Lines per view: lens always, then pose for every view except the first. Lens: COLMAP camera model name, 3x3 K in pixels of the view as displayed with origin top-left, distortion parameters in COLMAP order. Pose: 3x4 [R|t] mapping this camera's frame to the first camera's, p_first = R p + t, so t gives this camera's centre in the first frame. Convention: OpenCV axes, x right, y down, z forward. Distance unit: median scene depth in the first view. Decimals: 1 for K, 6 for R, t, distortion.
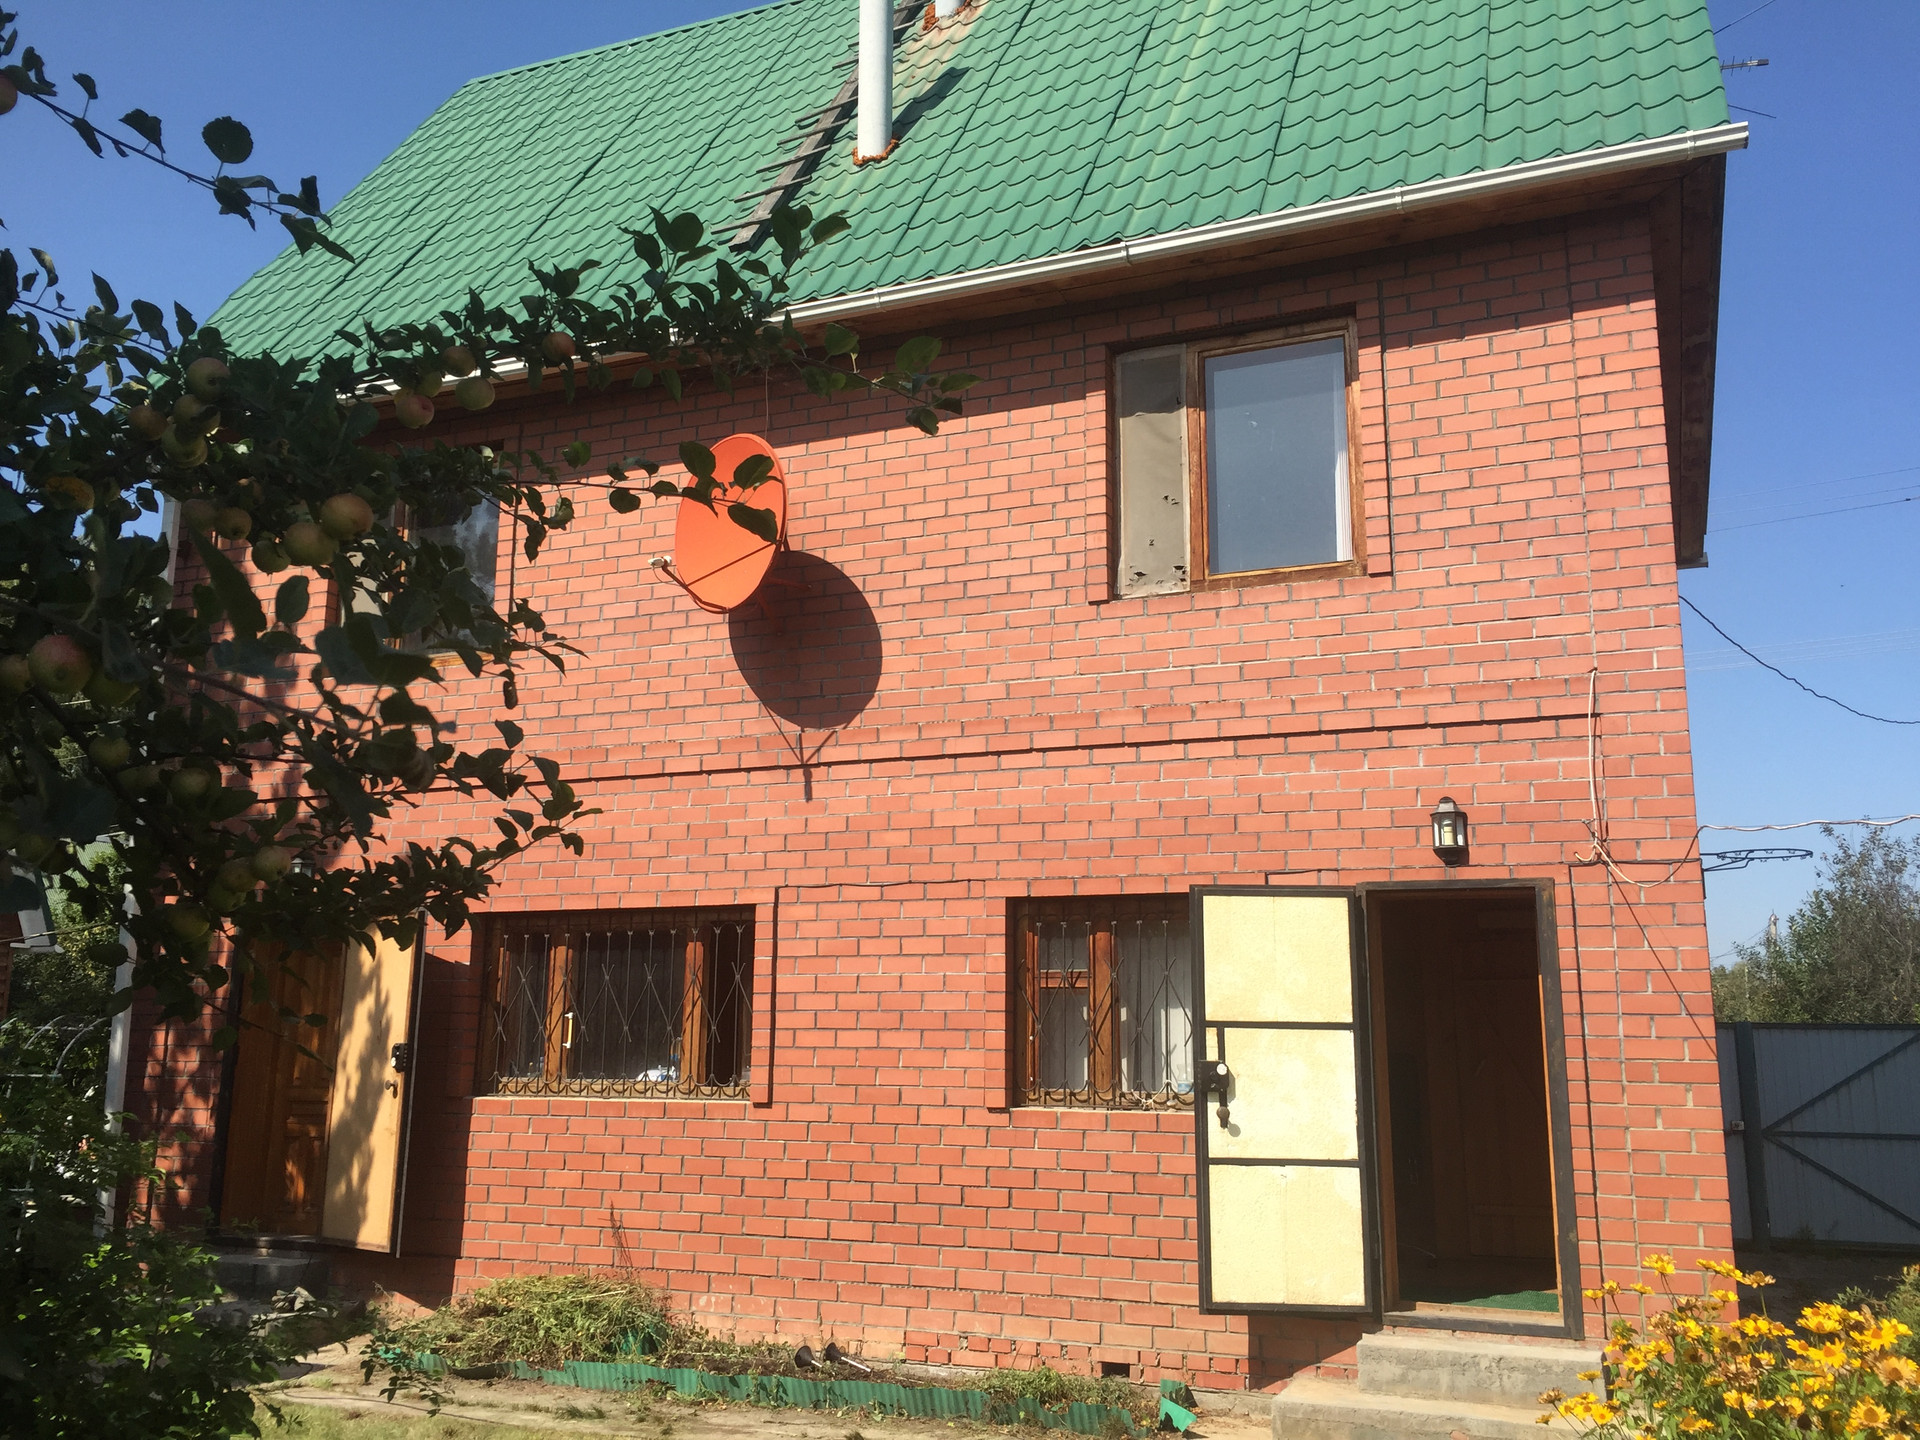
lens RADIAL K [[1637.7, 0, 953.7], [0, 1637.7, 702.3], [0, 0, 1]] dist [0.028102, -0.034753]
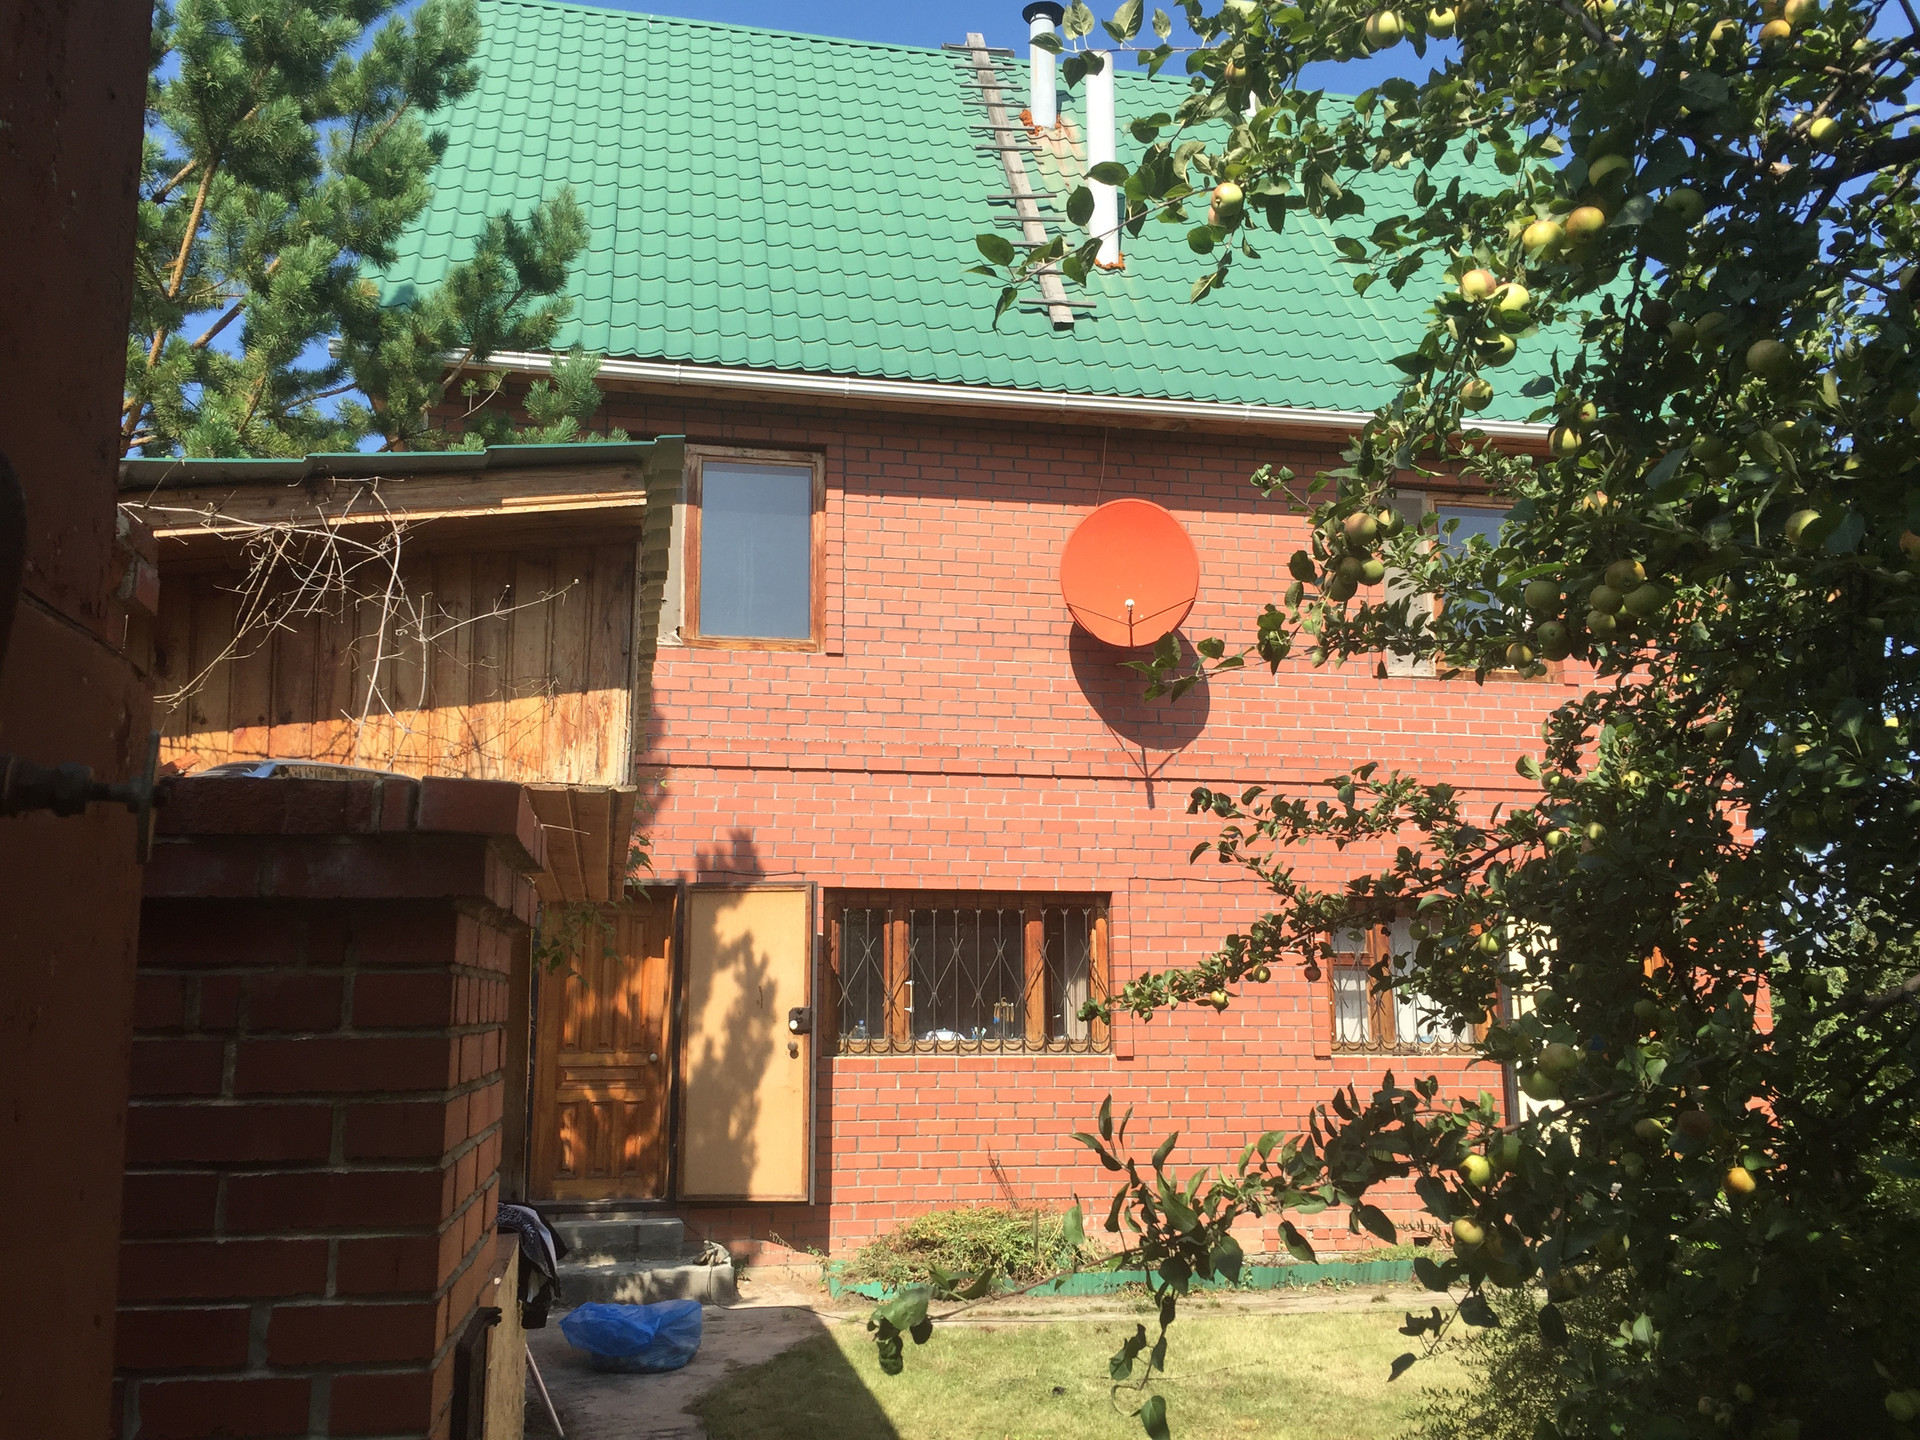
lens RADIAL K [[1637.7, 0, 959.1], [0, 1637.7, 728.9], [0, 0, 1]] dist [0.028102, -0.034753]
pose [[0.838974, 0.093669, 0.536050, -0.834606], [-0.103587, 0.994552, -0.011663, 0.029691], [-0.534222, -0.045743, 0.844106, 0.055434]]
